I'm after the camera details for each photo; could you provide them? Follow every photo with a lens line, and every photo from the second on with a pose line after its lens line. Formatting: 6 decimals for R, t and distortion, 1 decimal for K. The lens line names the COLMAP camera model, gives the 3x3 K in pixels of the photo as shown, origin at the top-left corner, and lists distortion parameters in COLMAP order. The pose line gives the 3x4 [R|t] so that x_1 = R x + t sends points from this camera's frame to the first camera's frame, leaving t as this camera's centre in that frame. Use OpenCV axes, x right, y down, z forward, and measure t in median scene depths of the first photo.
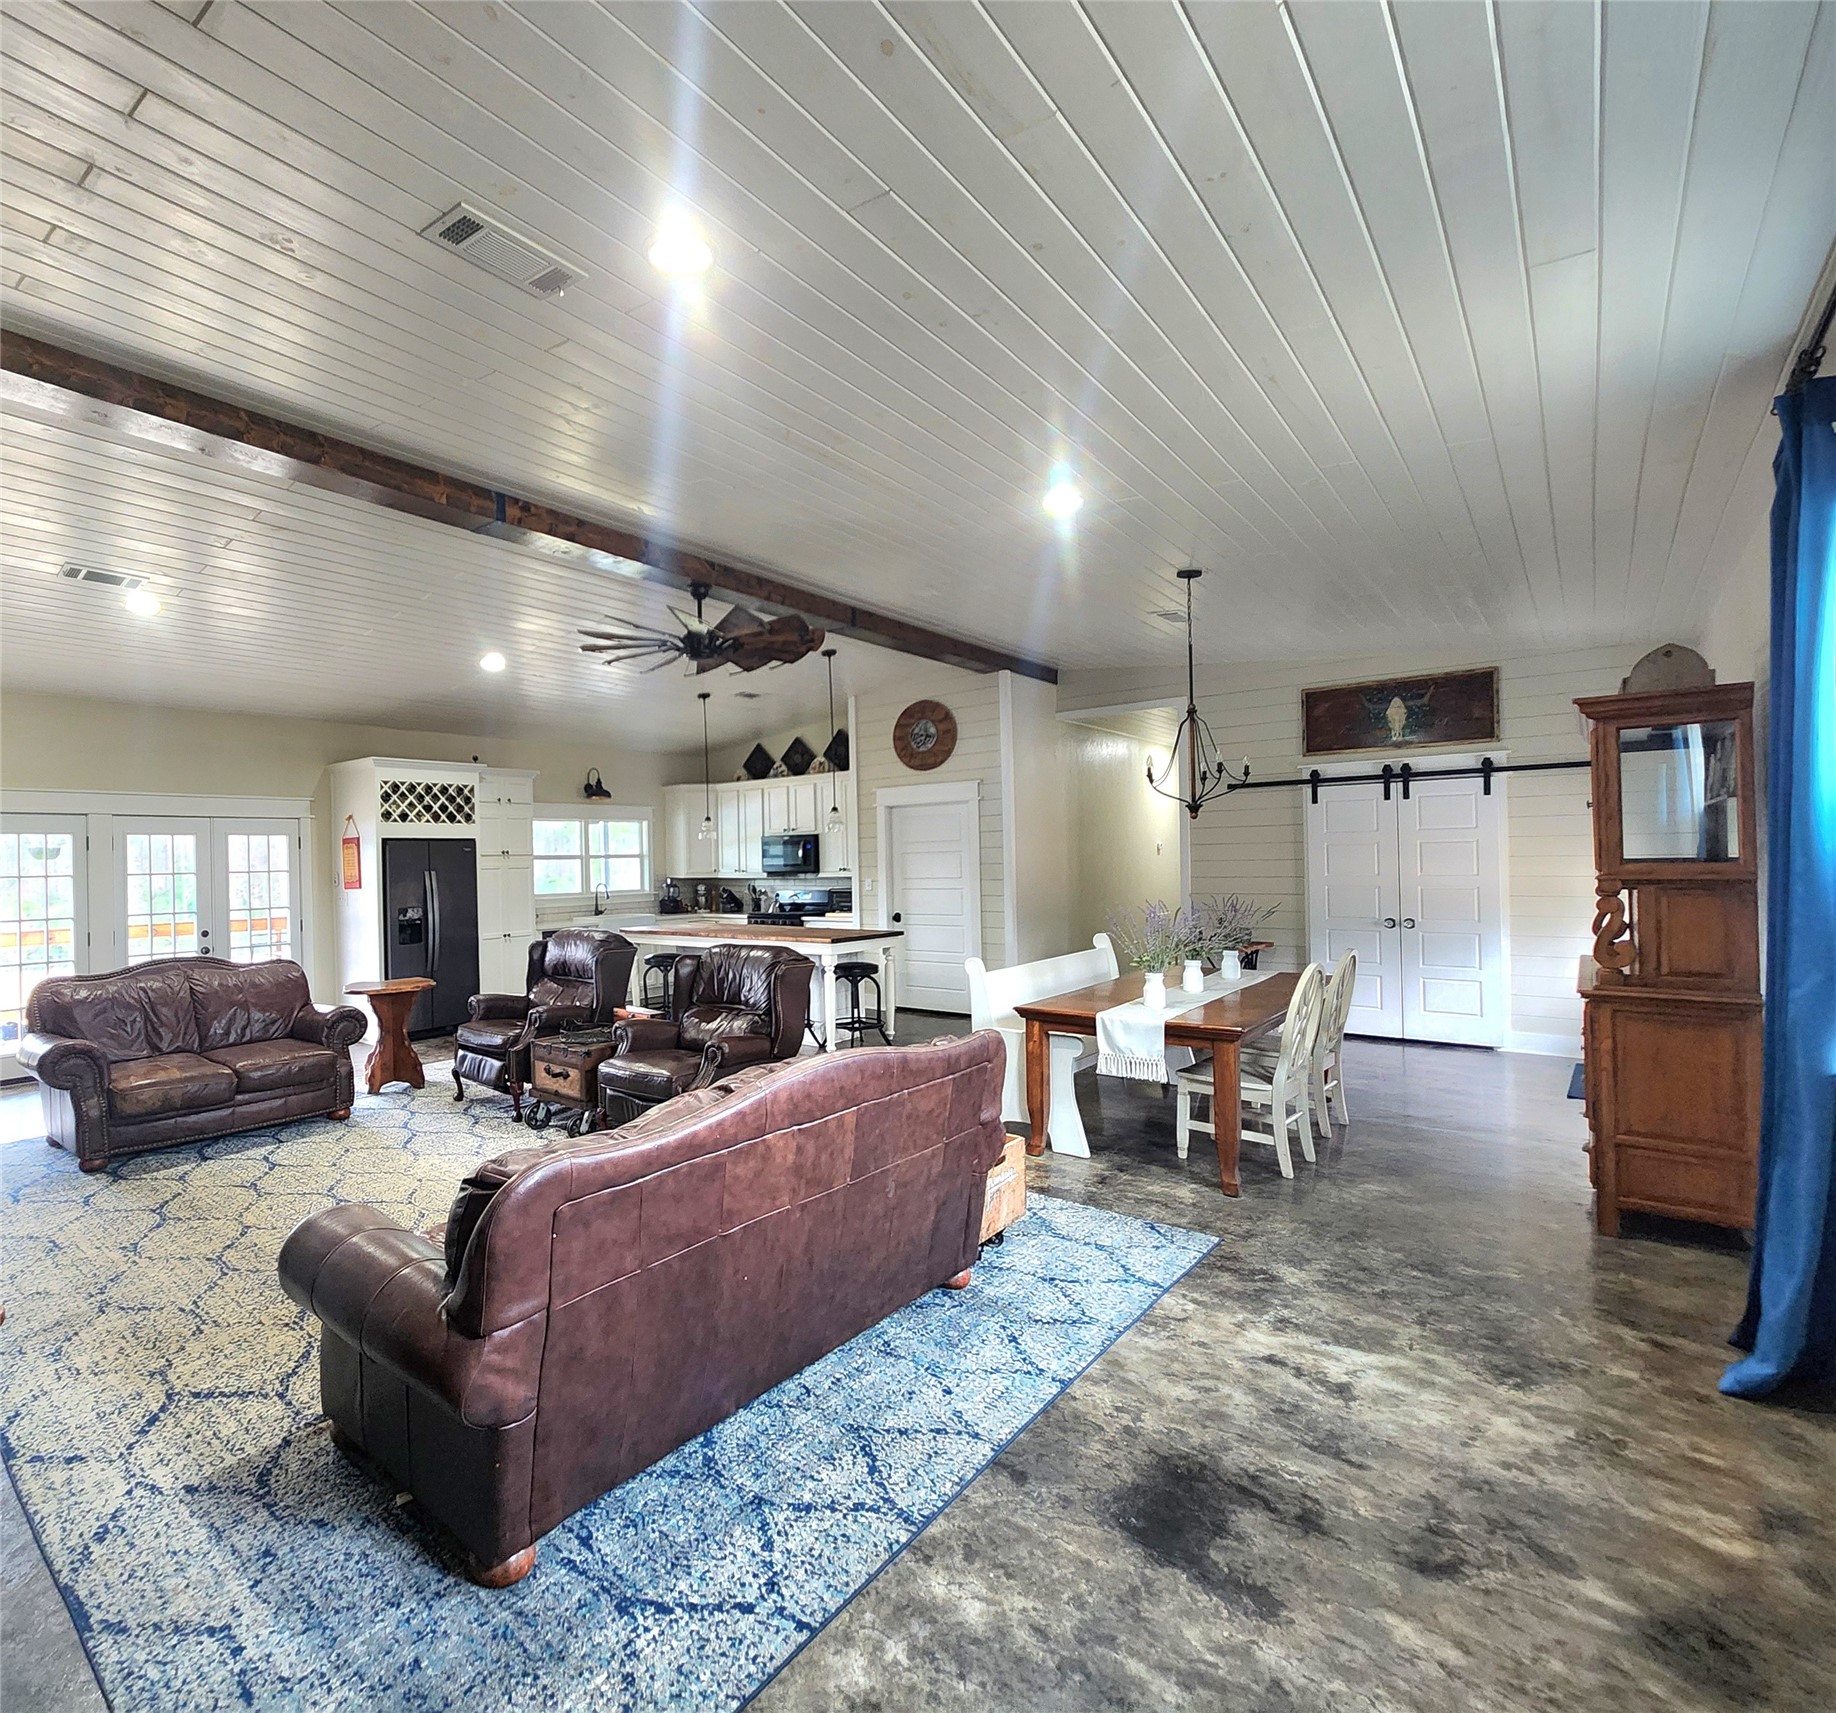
lens RADIAL K [[936.8, 0, 698.0], [0, 936.8, 859.4], [0, 0, 1]] dist [-0.005751, -0.000704]
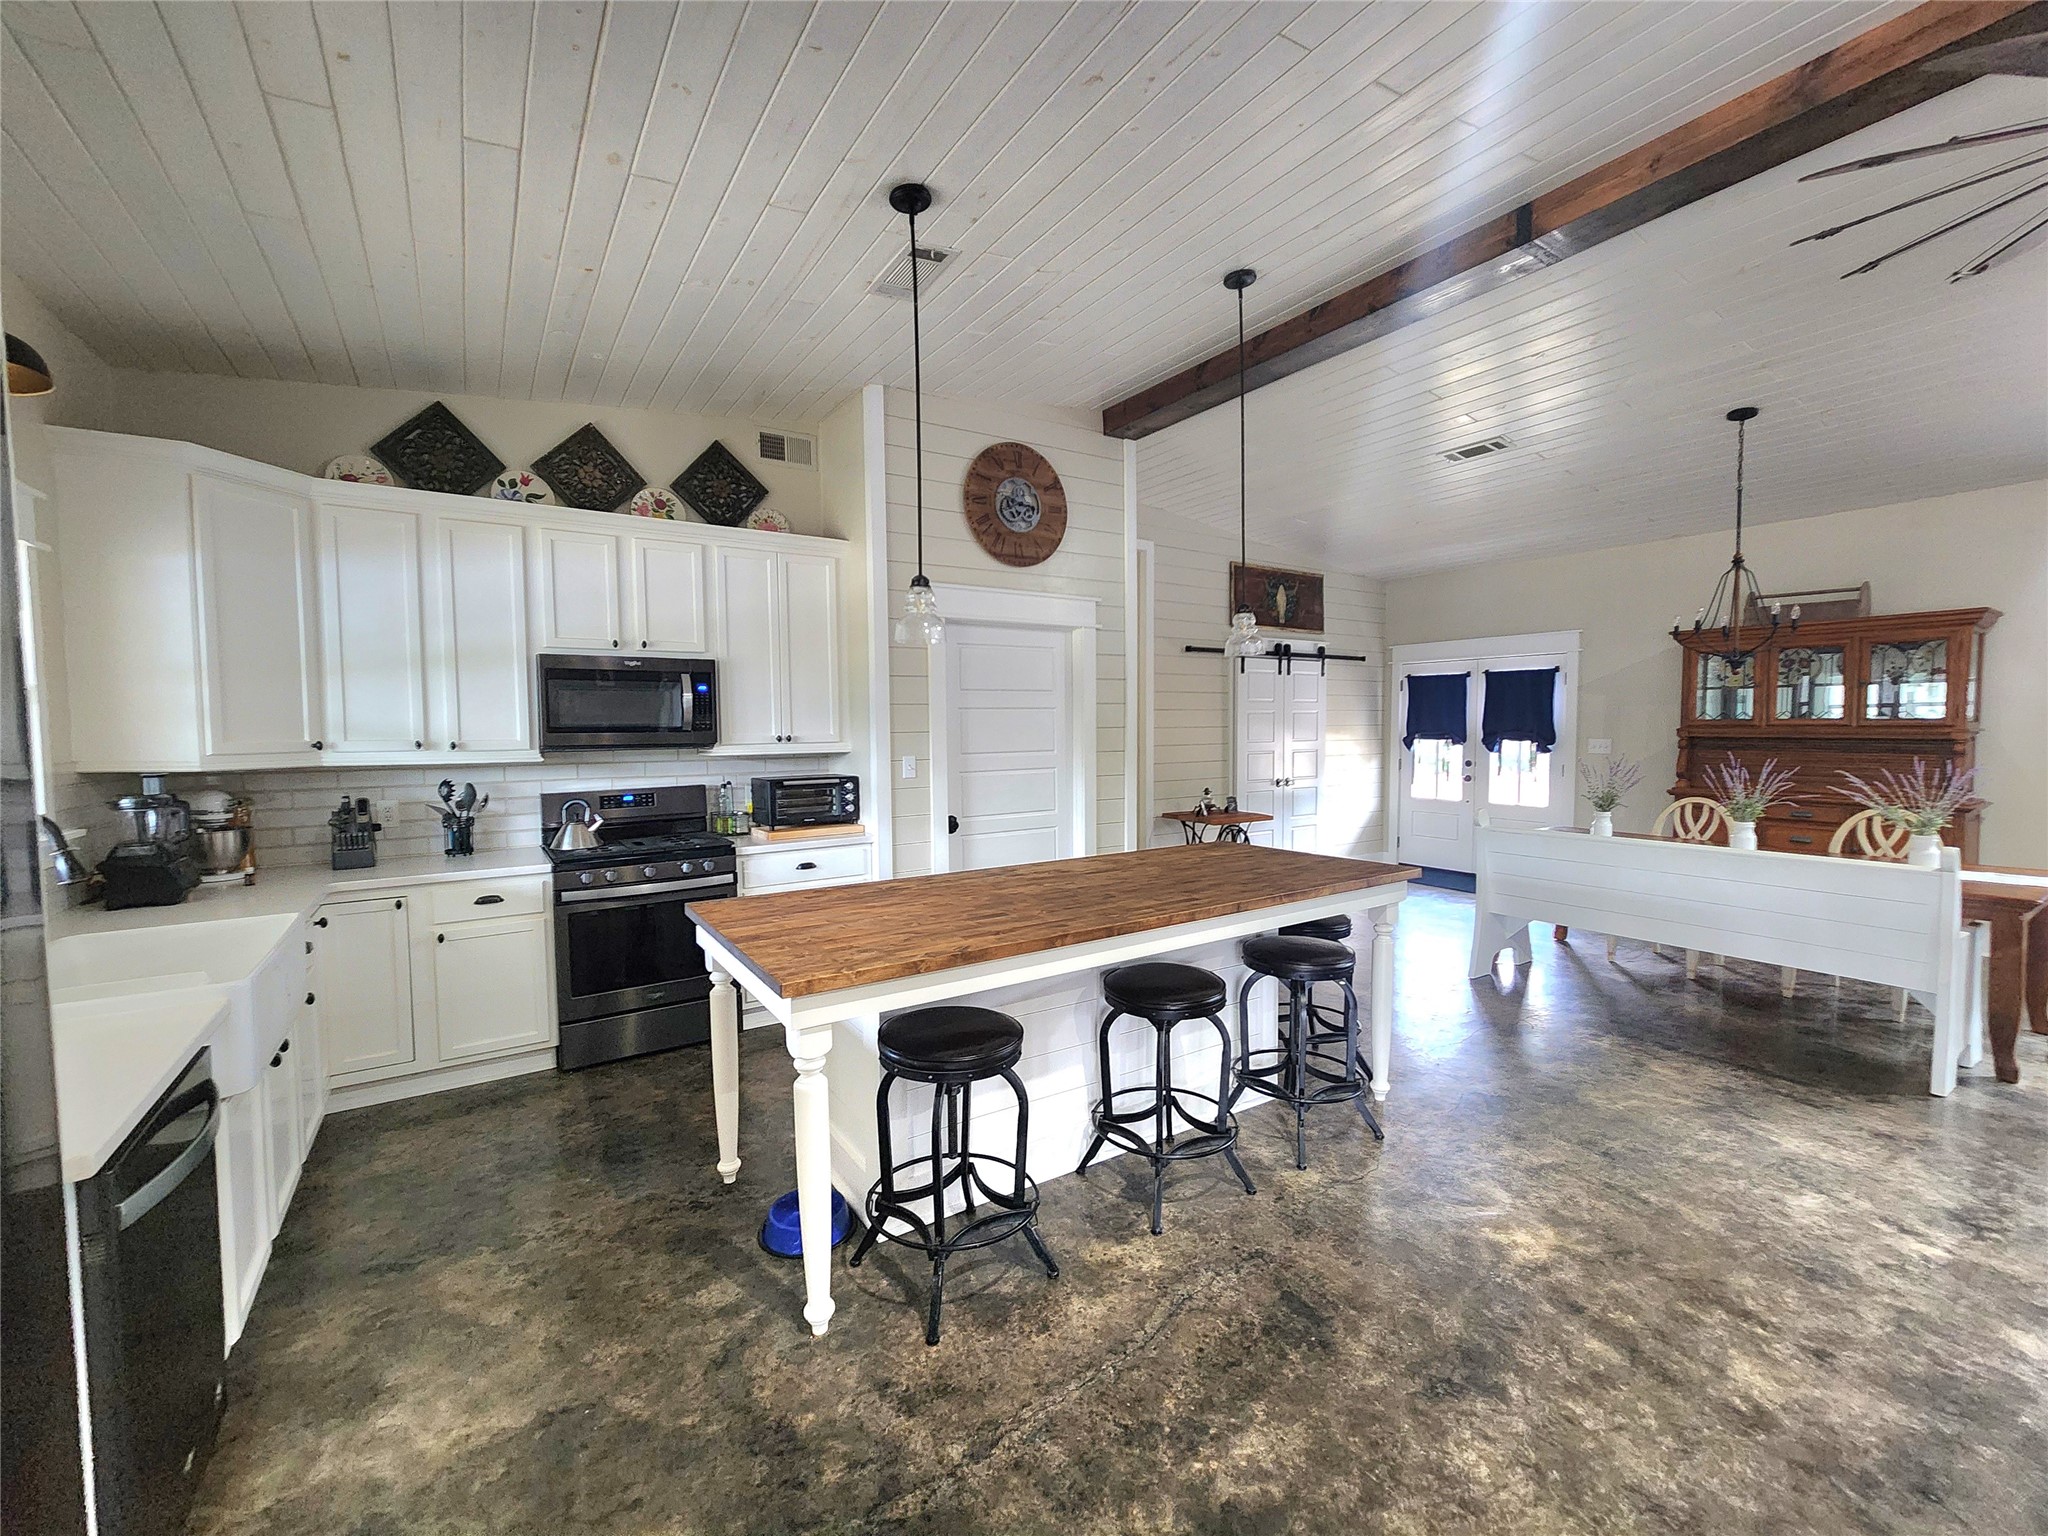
lens RADIAL K [[838.6, 0, 1029.7], [0, 838.6, 767.3], [0, 0, 1]] dist [0.000363, 0.000033]
pose [[0.208901, -0.033830, 0.977351, -0.281660], [0.000182, 0.999403, 0.034555, 0.012457], [-0.977937, -0.007041, 0.208782, 0.917299]]
